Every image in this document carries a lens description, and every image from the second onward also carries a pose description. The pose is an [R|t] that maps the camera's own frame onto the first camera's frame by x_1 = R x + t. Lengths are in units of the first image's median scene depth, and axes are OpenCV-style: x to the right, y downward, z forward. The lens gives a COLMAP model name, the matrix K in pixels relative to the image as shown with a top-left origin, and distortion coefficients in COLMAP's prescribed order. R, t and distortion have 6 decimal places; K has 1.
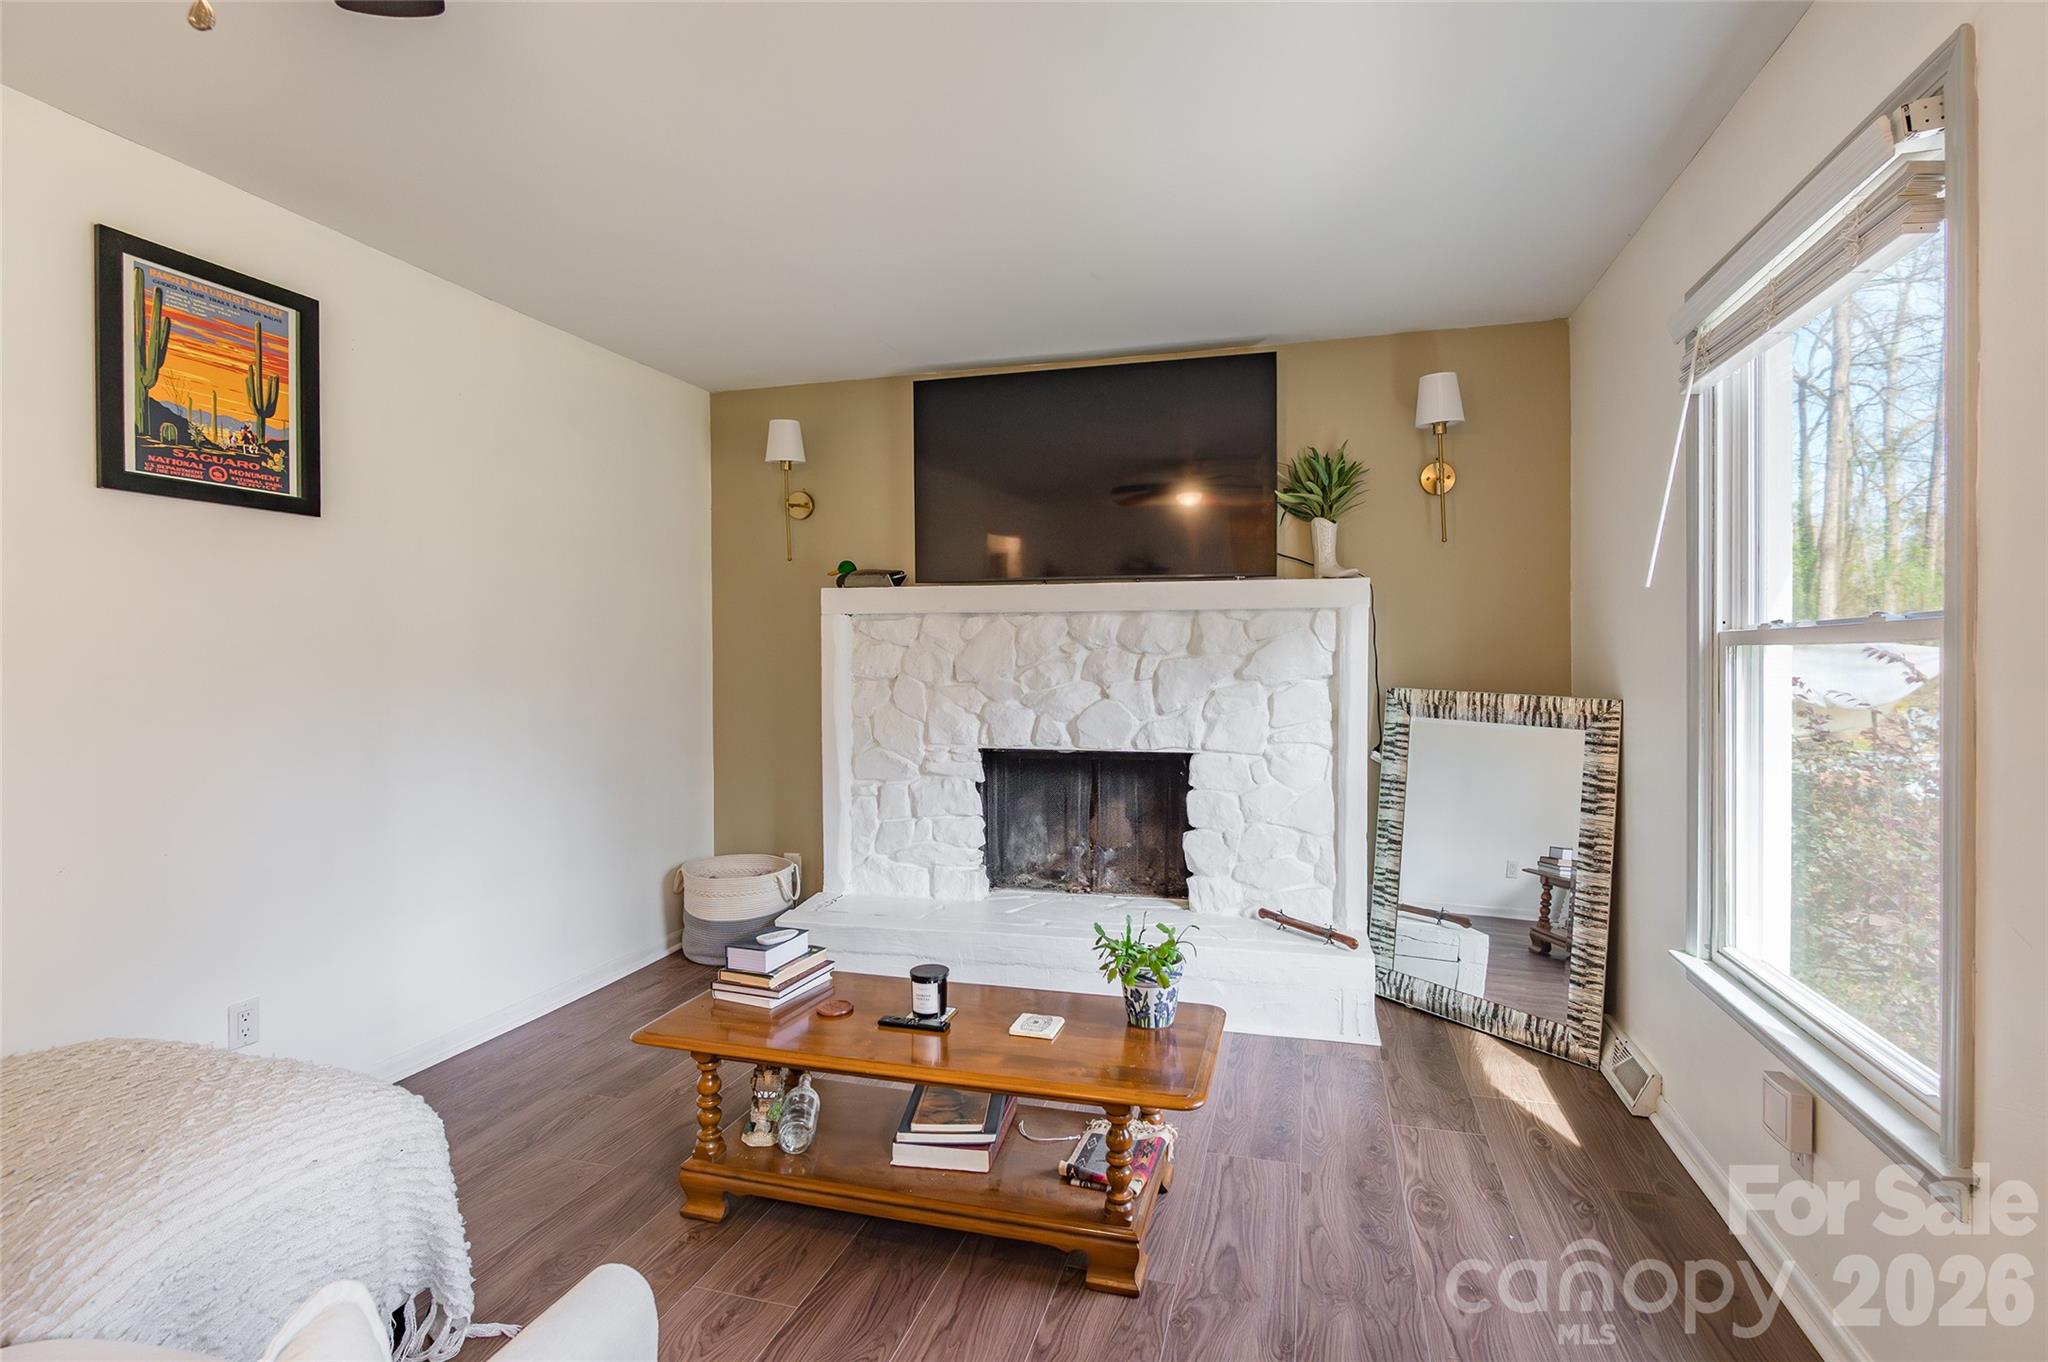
lens RADIAL K [[948.2, 0, 1052.6], [0, 948.2, 664.6], [0, 0, 1]] dist [-0.012072, -0.000419]
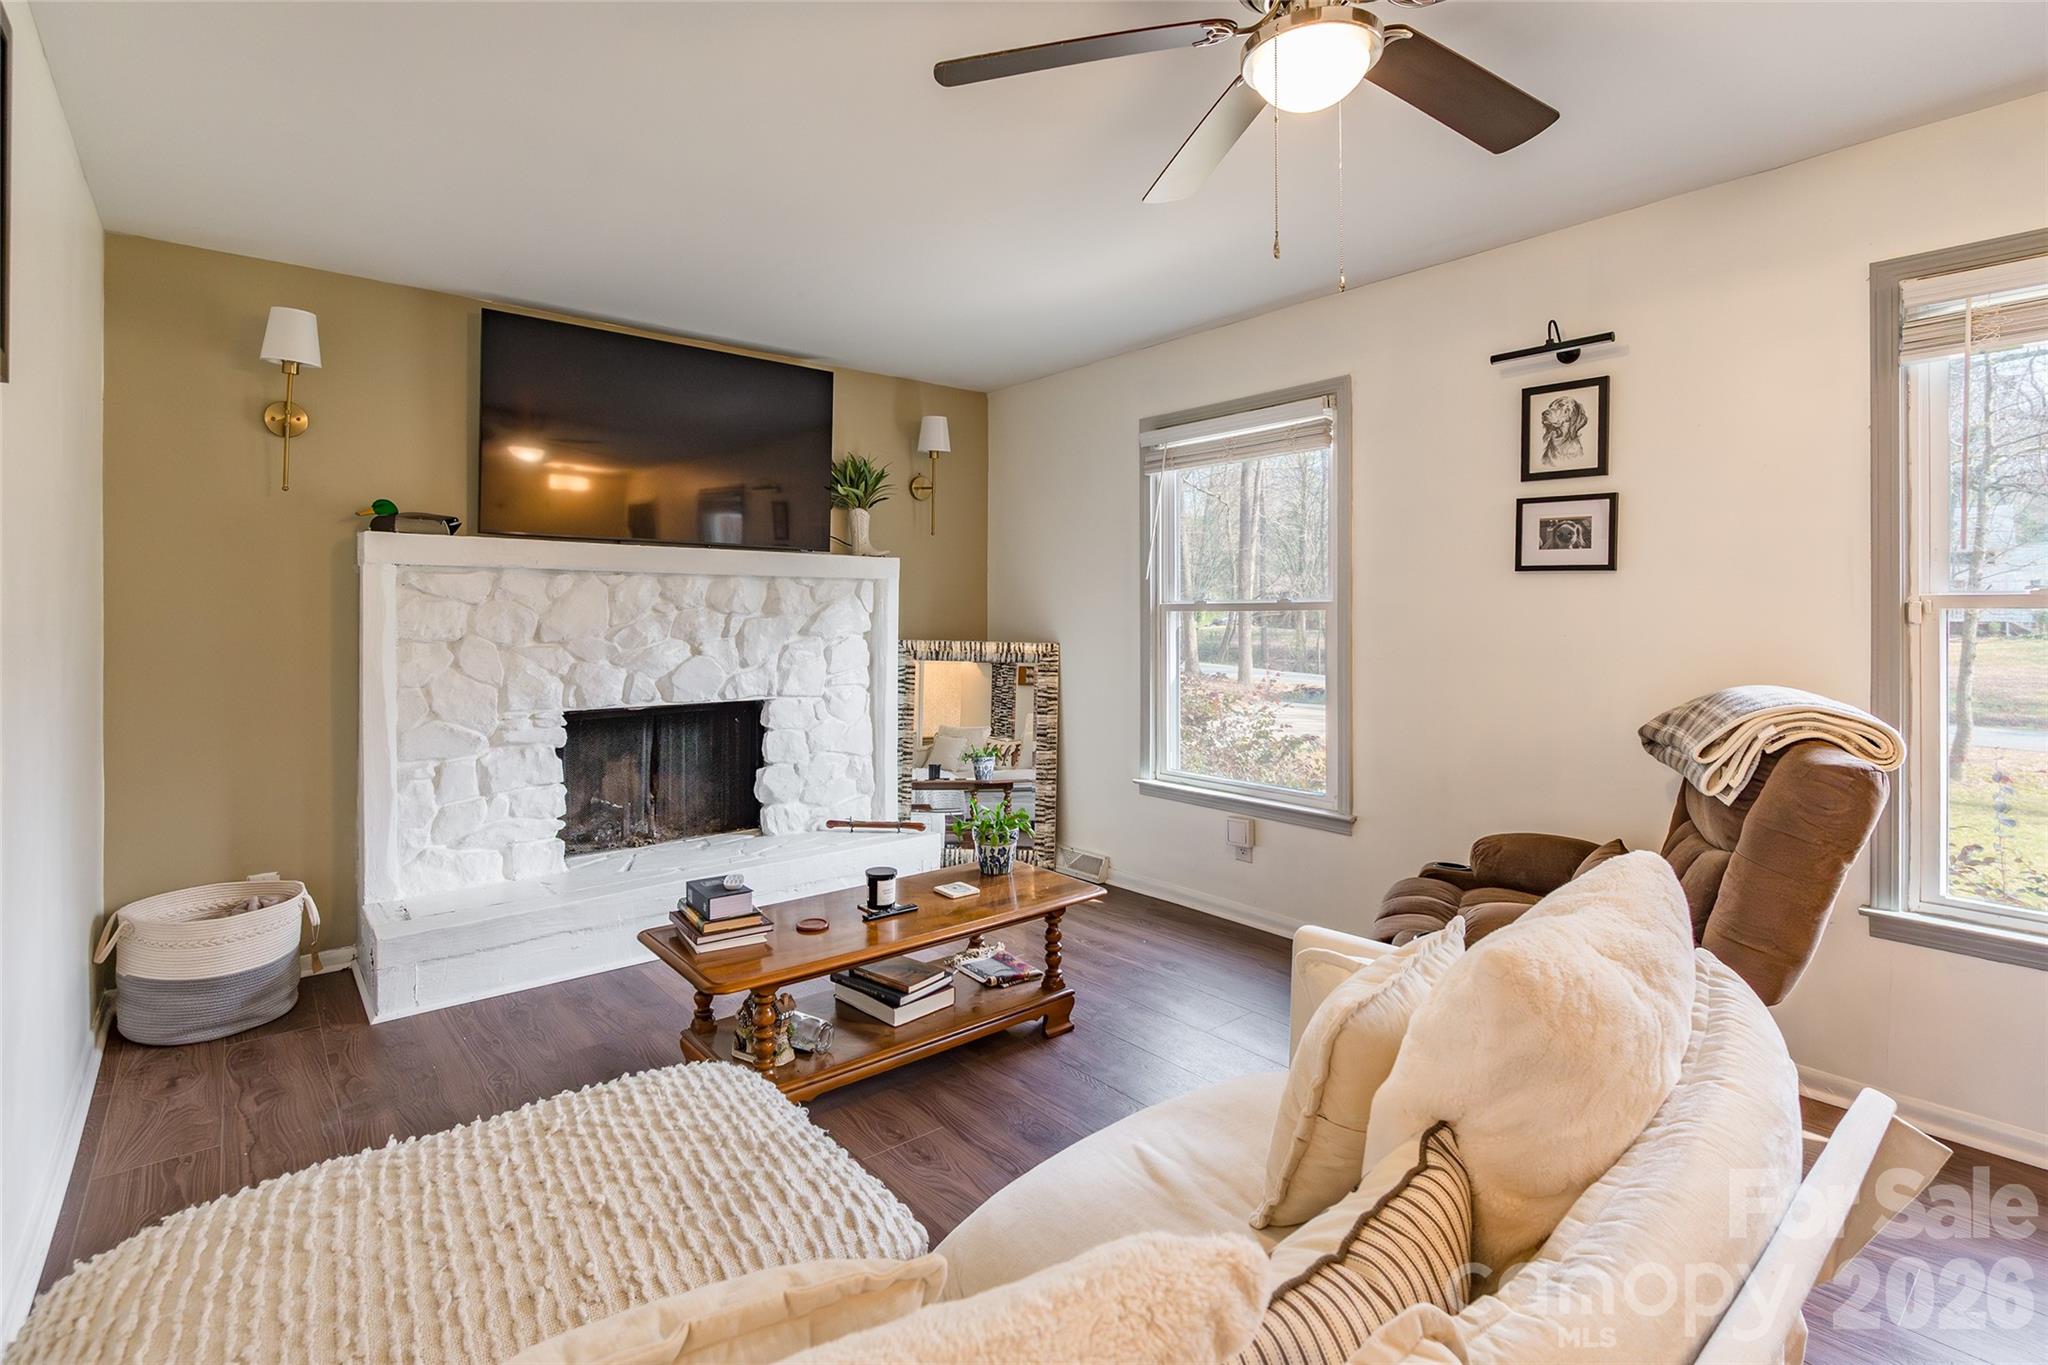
lens RADIAL K [[948.2, 0, 996.1], [0, 948.2, 613.0], [0, 0, 1]] dist [-0.012072, -0.000419]
pose [[0.587360, 0.005829, 0.809305, -0.626727], [0.003842, 0.999943, -0.009990, 0.000100], [-0.809317, 0.008977, 0.587304, 0.091481]]
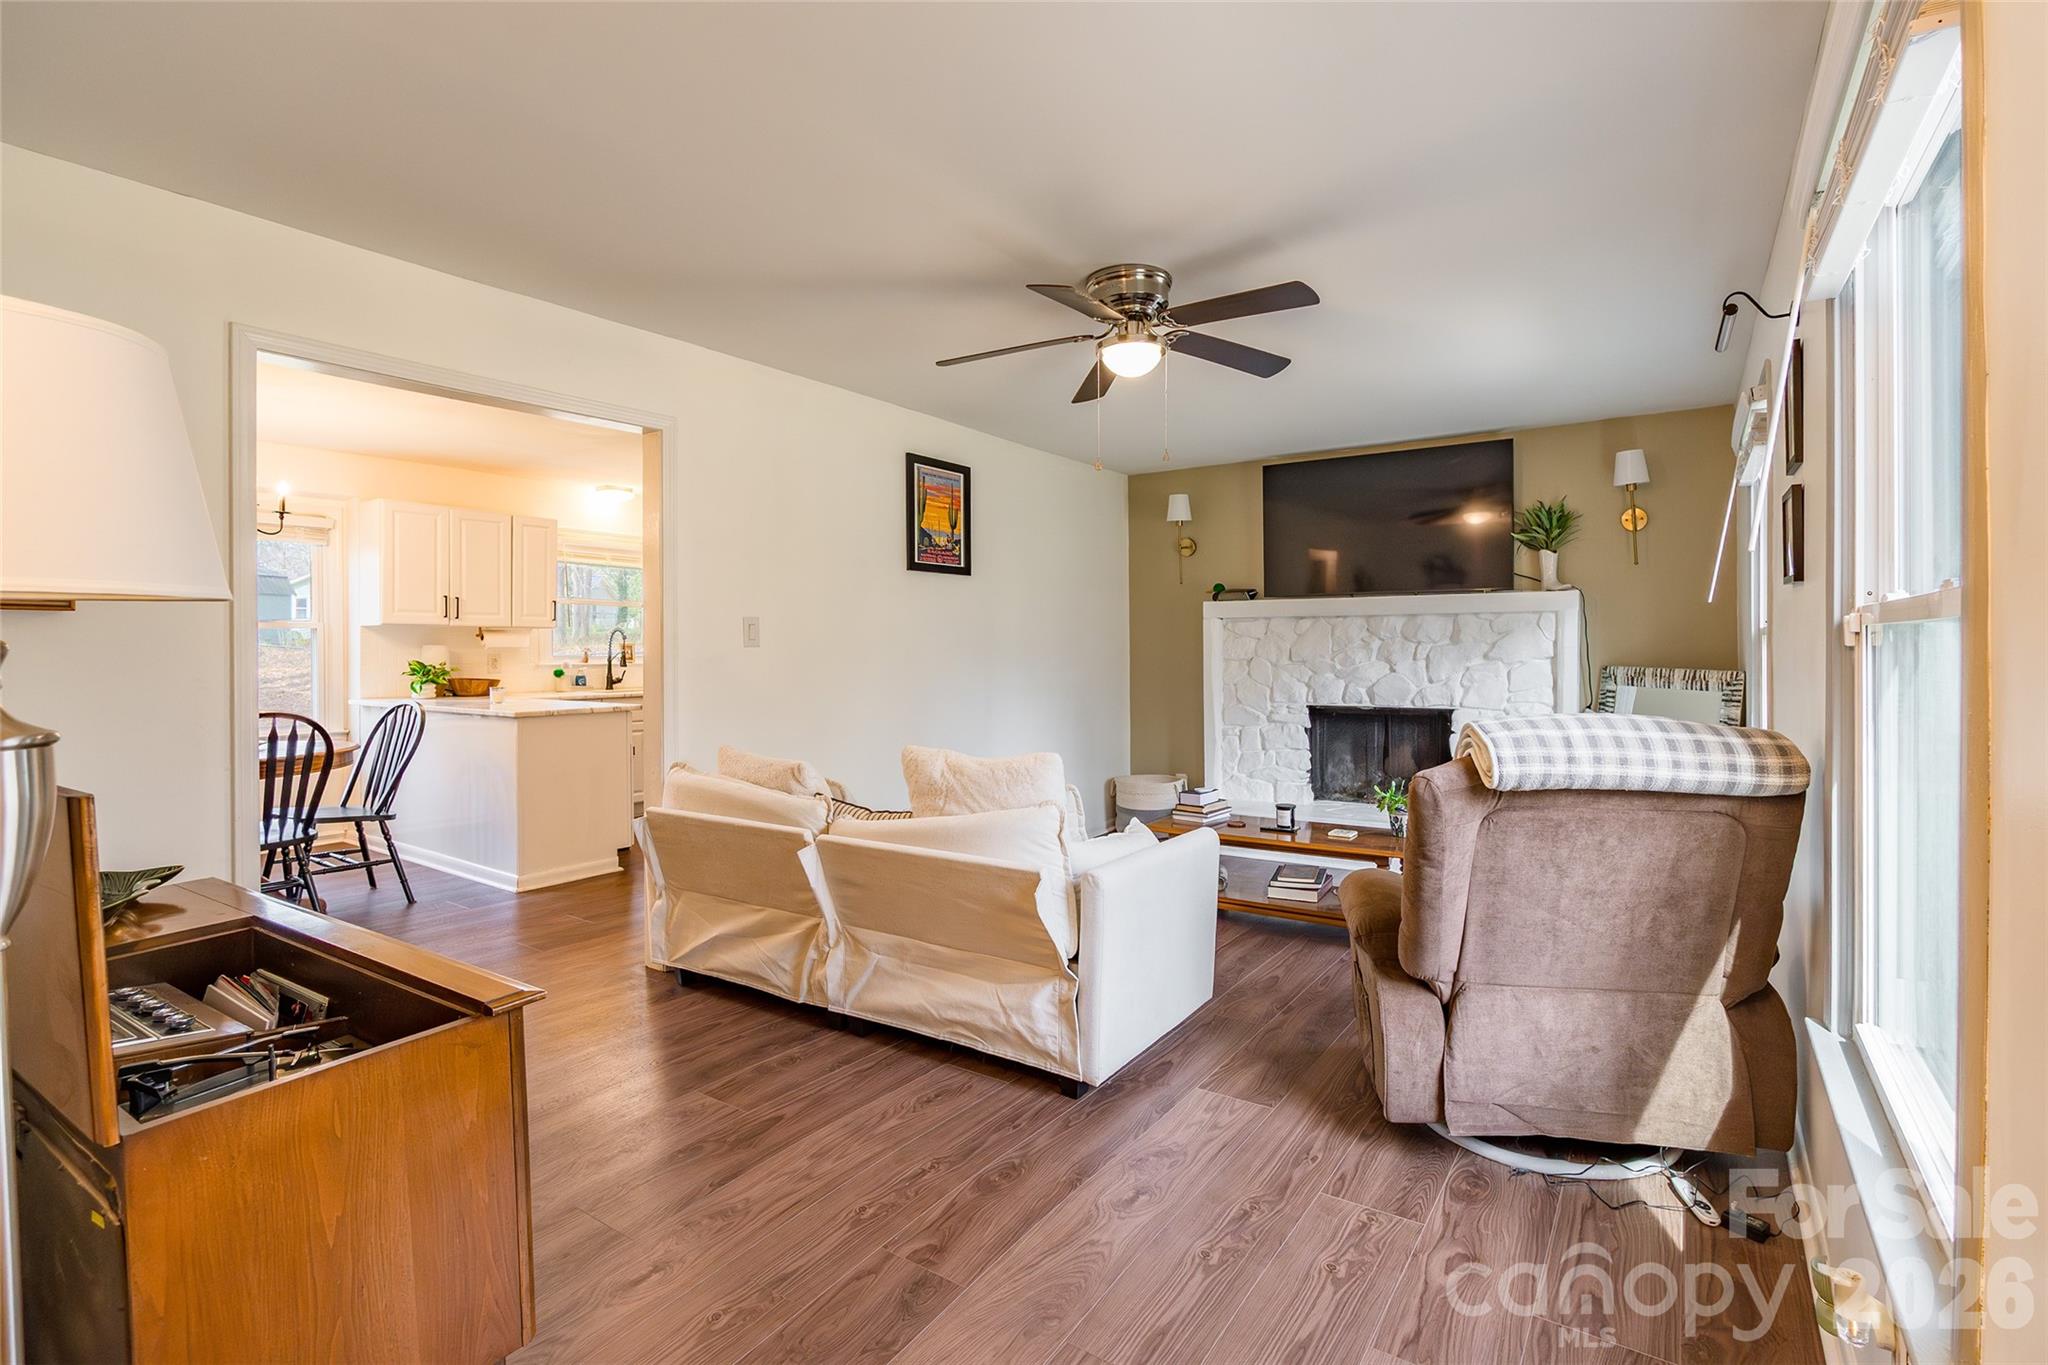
lens RADIAL K [[948.2, 0, 1082.7], [0, 948.2, 660.7], [0, 0, 1]] dist [-0.012072, -0.000419]
pose [[0.956144, 0.000387, -0.292897, 0.025043], [0.000941, 0.999990, 0.004395, 0.010122], [0.292895, -0.004478, 0.956134, -0.594817]]
